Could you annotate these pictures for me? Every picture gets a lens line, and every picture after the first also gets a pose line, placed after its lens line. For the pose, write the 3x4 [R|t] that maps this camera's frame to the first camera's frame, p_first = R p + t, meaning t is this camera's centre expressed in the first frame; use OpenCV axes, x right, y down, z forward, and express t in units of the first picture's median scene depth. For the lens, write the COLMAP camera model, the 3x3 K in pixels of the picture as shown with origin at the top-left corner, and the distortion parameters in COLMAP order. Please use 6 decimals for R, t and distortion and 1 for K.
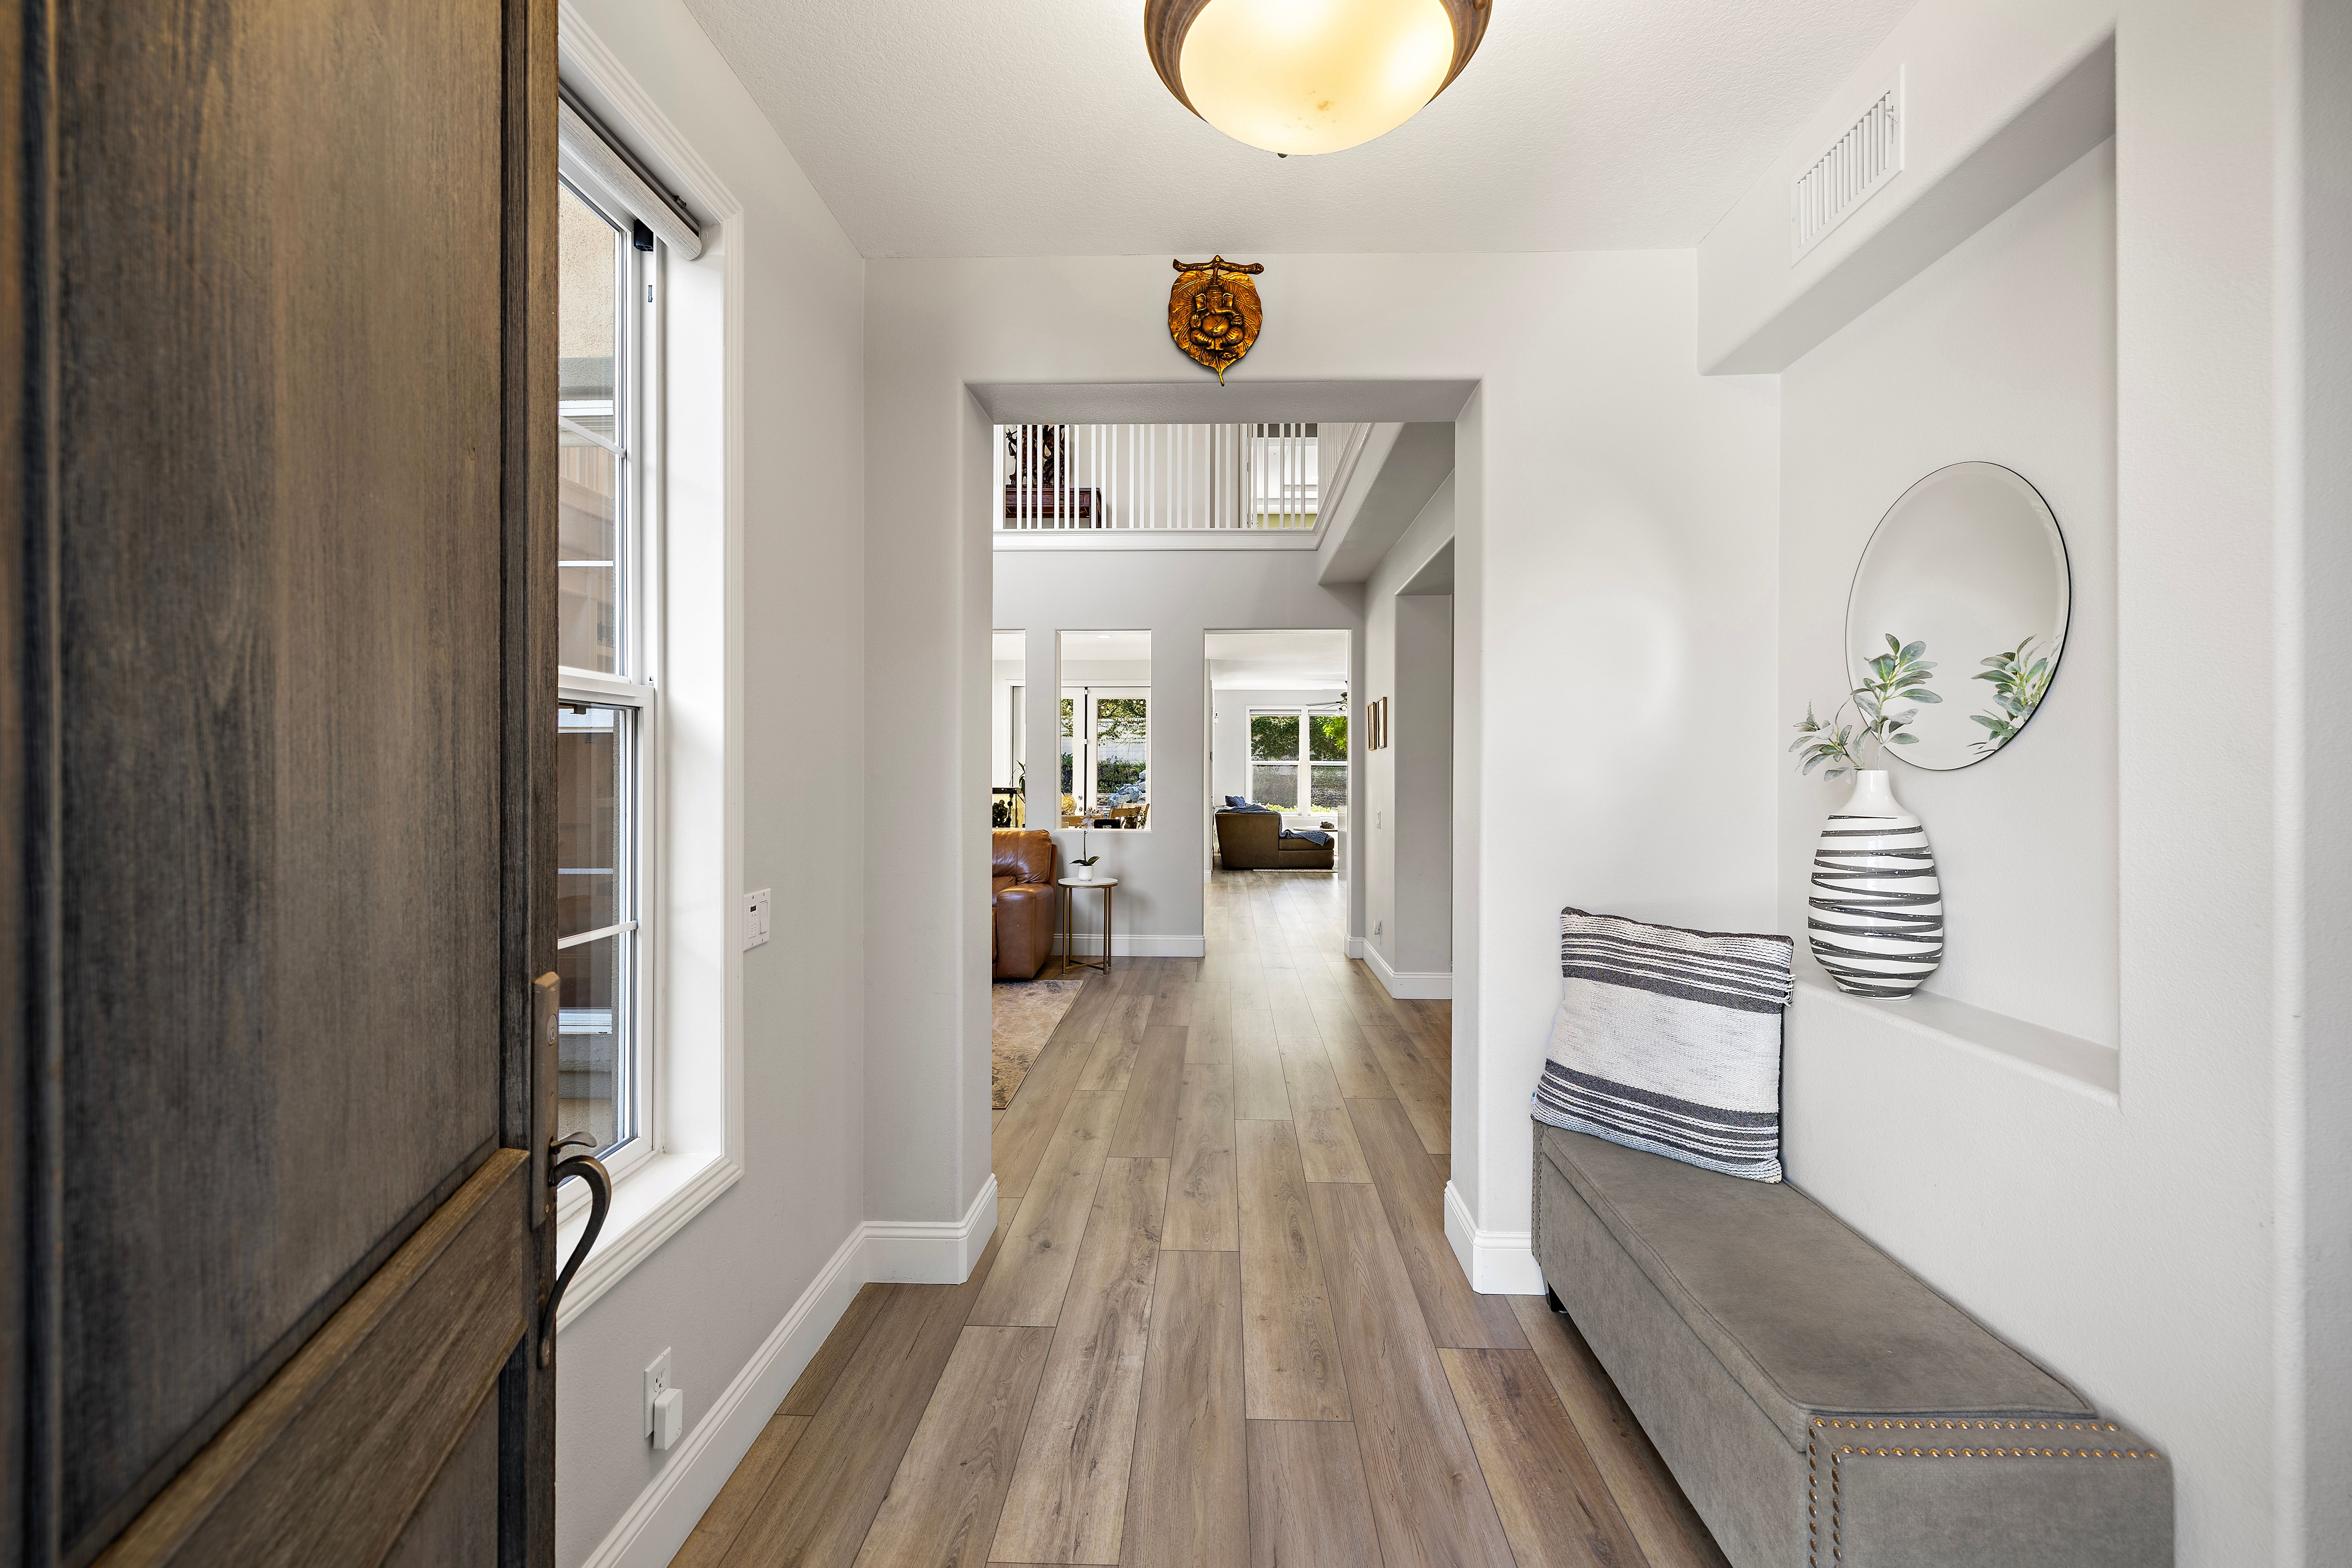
lens RADIAL K [[996.3, 0, 1180.8], [0, 996.3, 770.2], [0, 0, 1]] dist [0.004873, -0.001000]
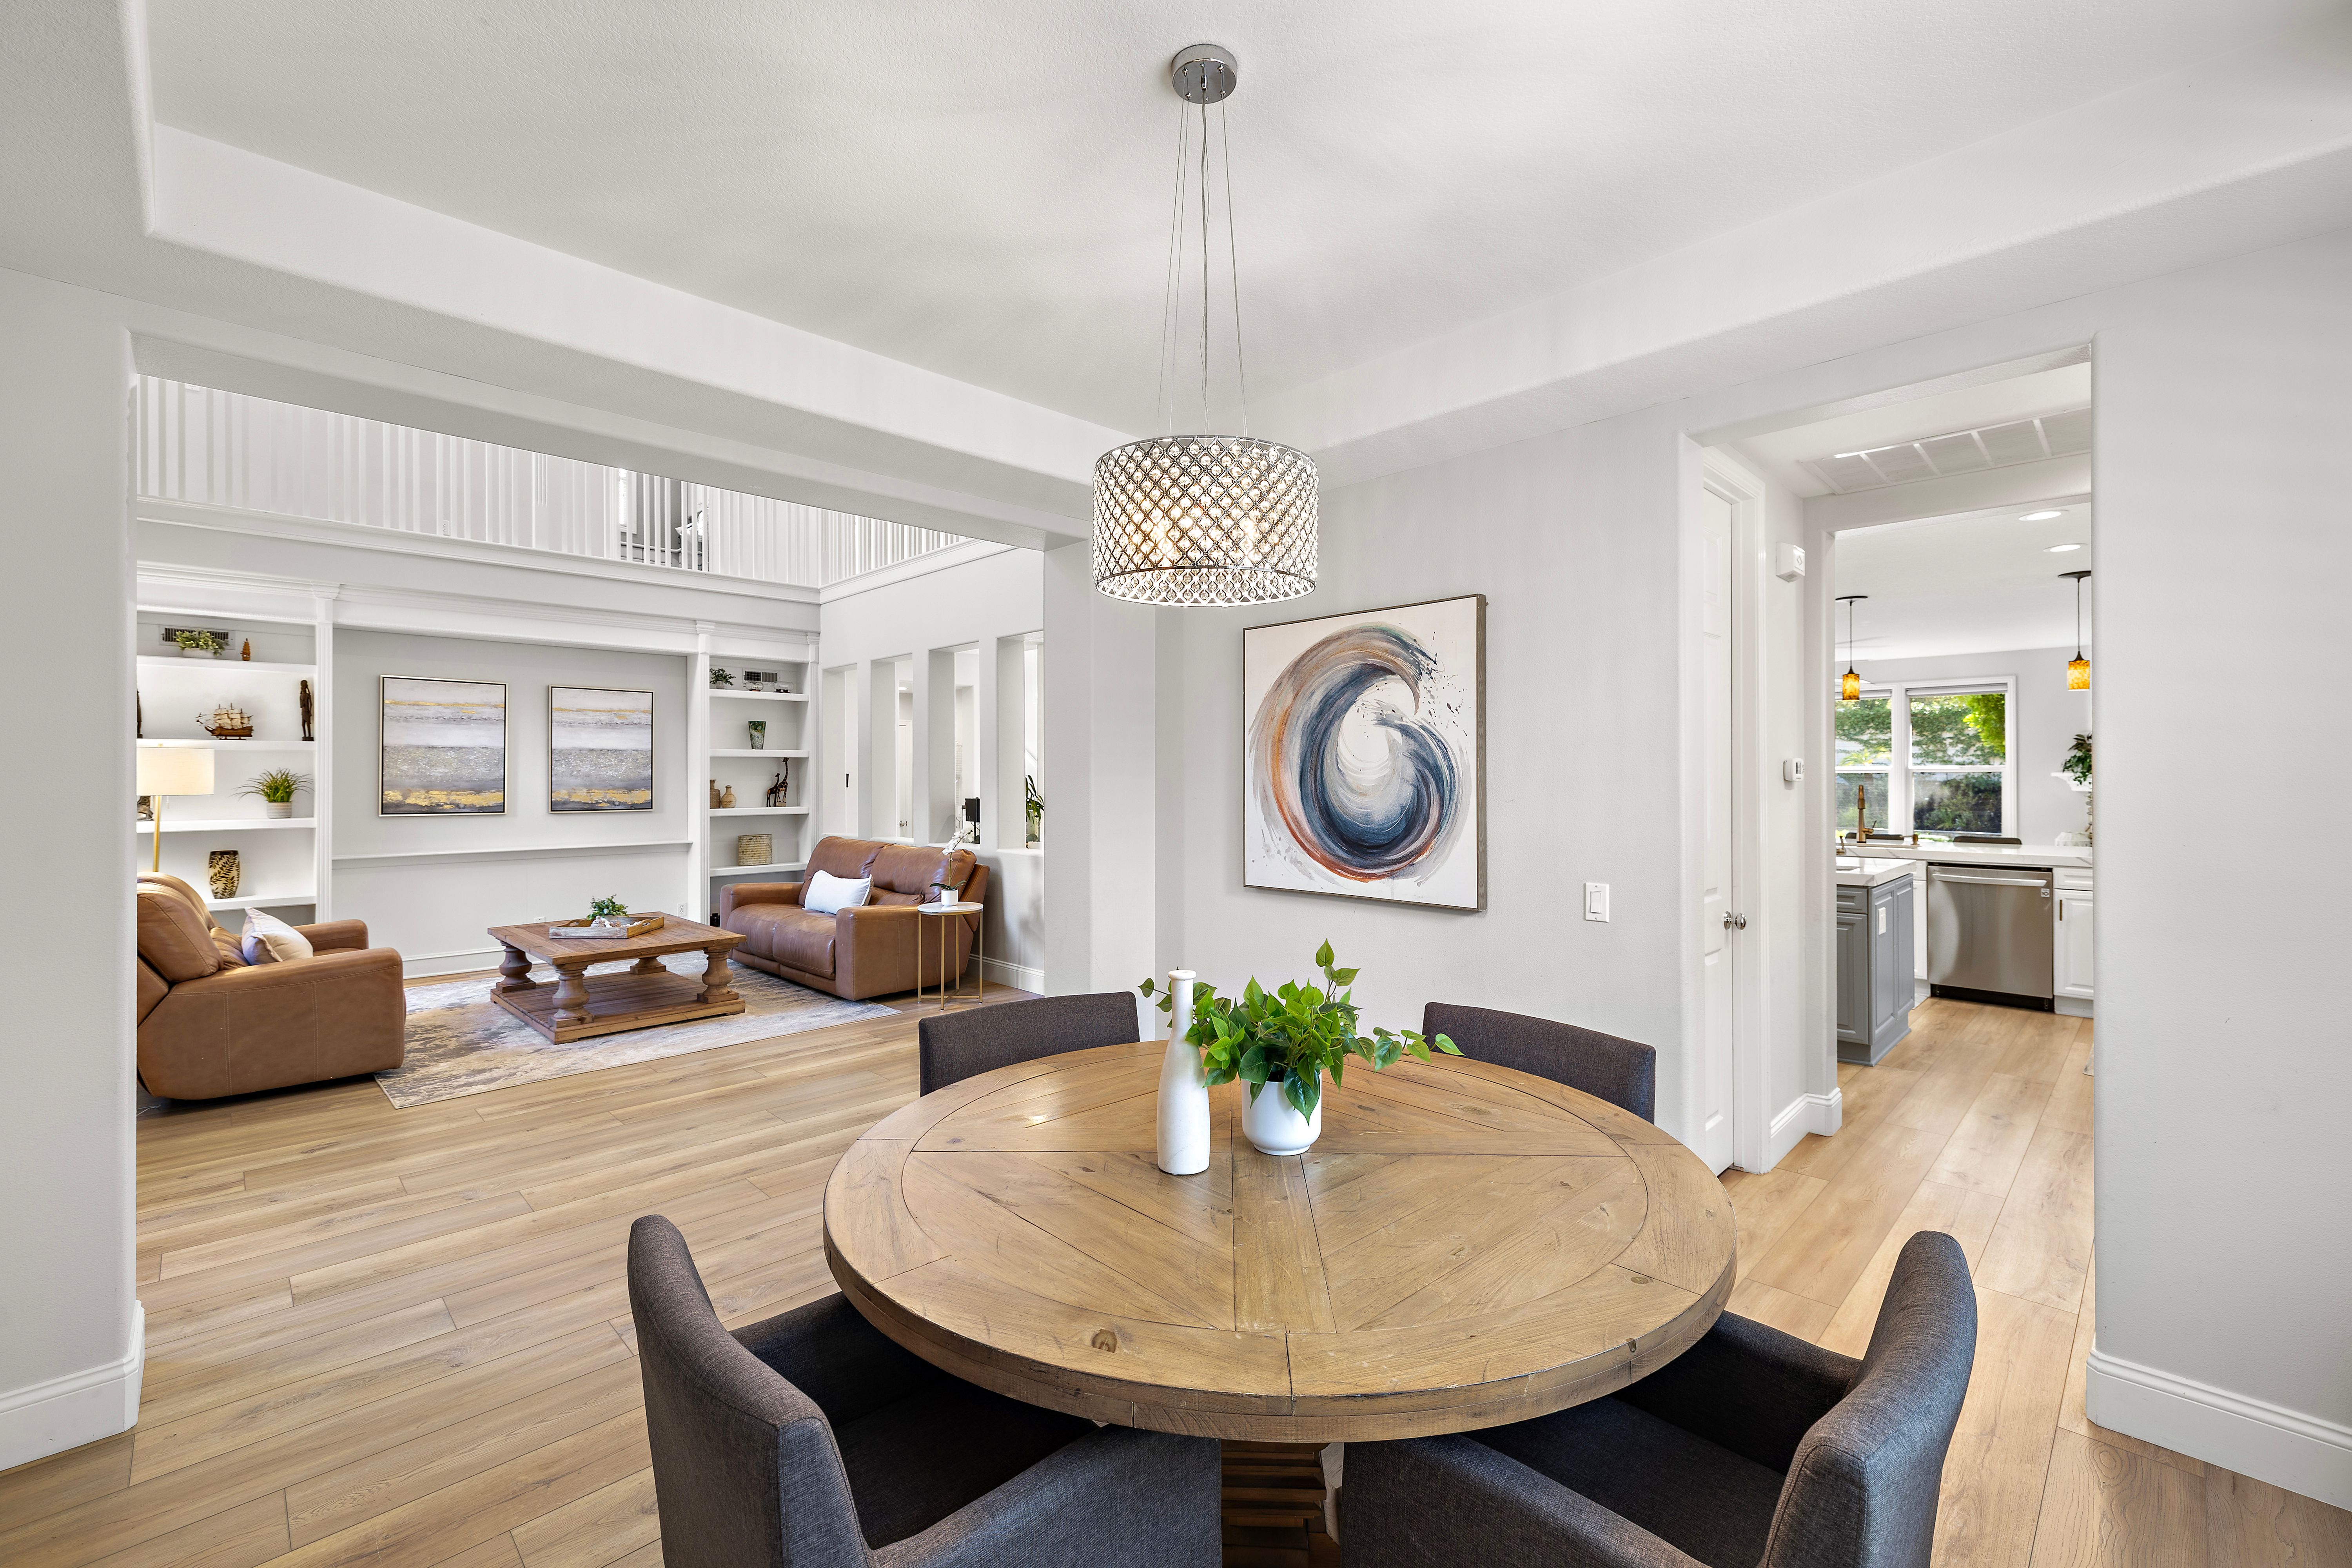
lens RADIAL K [[996.3, 0, 1198.0], [0, 996.3, 781.0], [0, 0, 1]] dist [0.004873, -0.001000]
pose [[0.728352, -0.002790, -0.685197, 0.378751], [0.005341, 0.999984, 0.001605, -0.003923], [0.685182, -0.004829, 0.728356, 0.257217]]
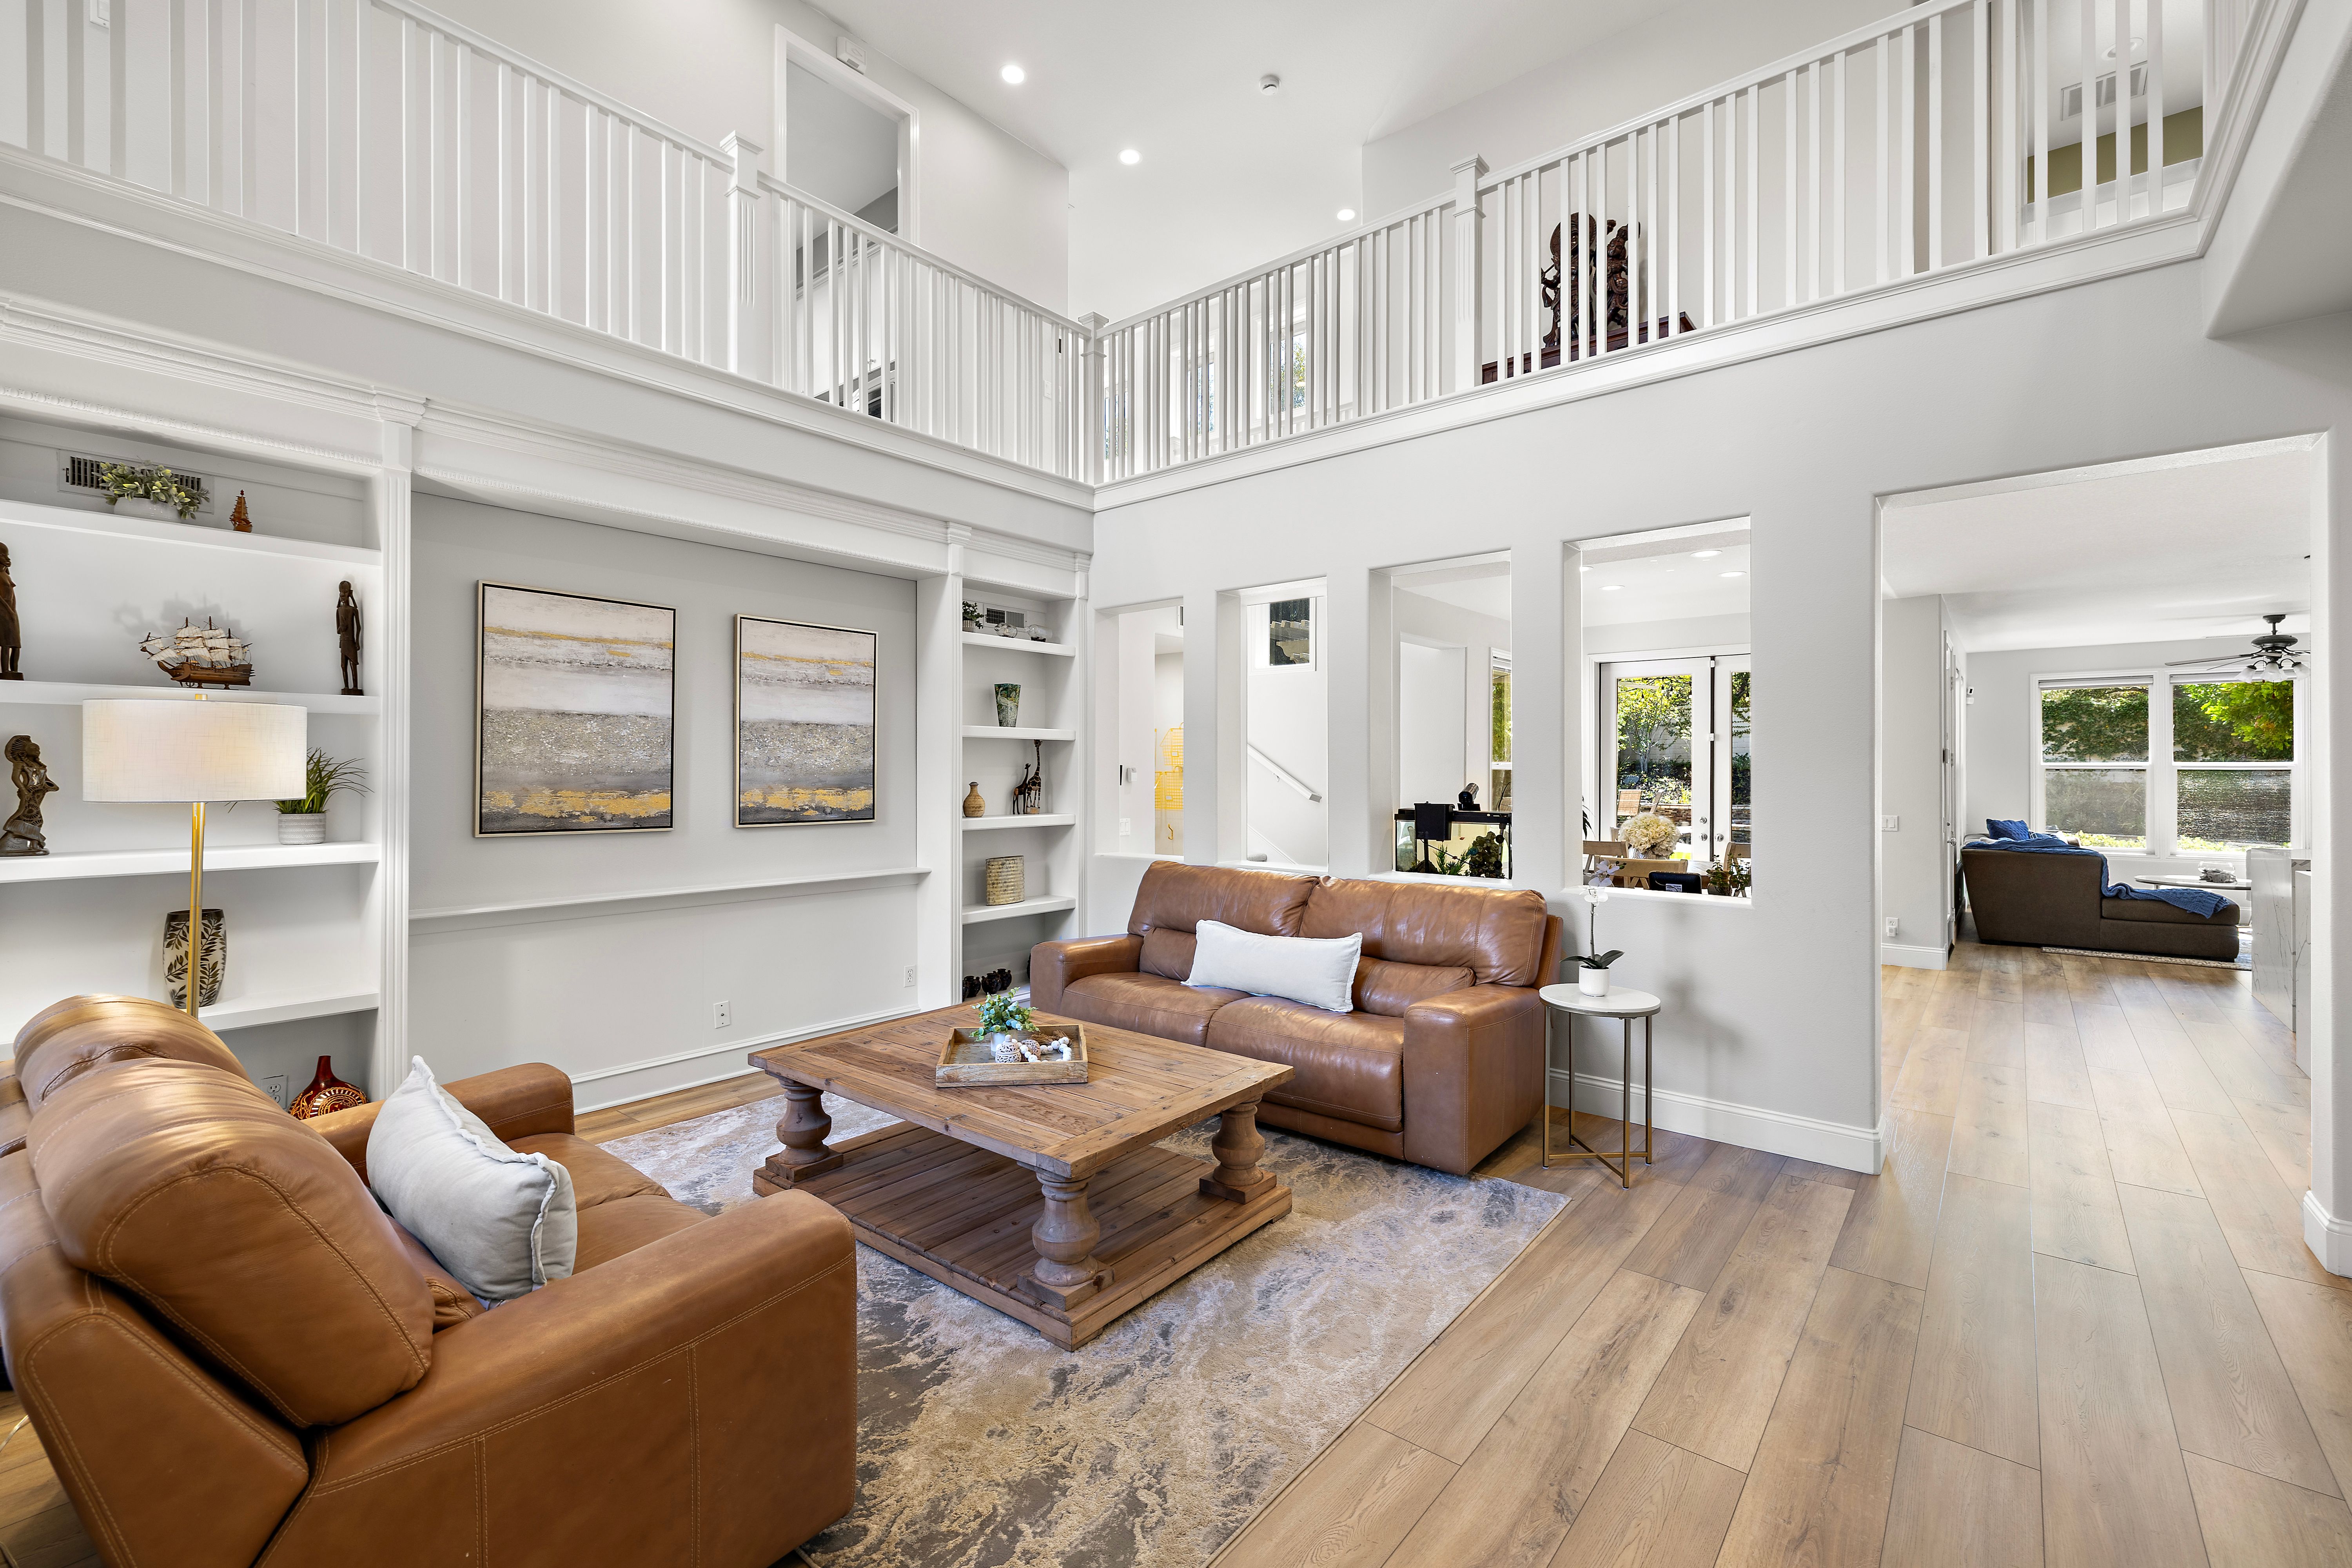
lens RADIAL K [[996.3, 0, 1180.0], [0, 996.3, 776.7], [0, 0, 1]] dist [0.004873, -0.001000]
pose [[0.795115, -0.001367, -0.606457, 0.028146], [0.002766, 0.999995, 0.001372, -0.004141], [0.606452, -0.002769, 0.795115, 0.238294]]
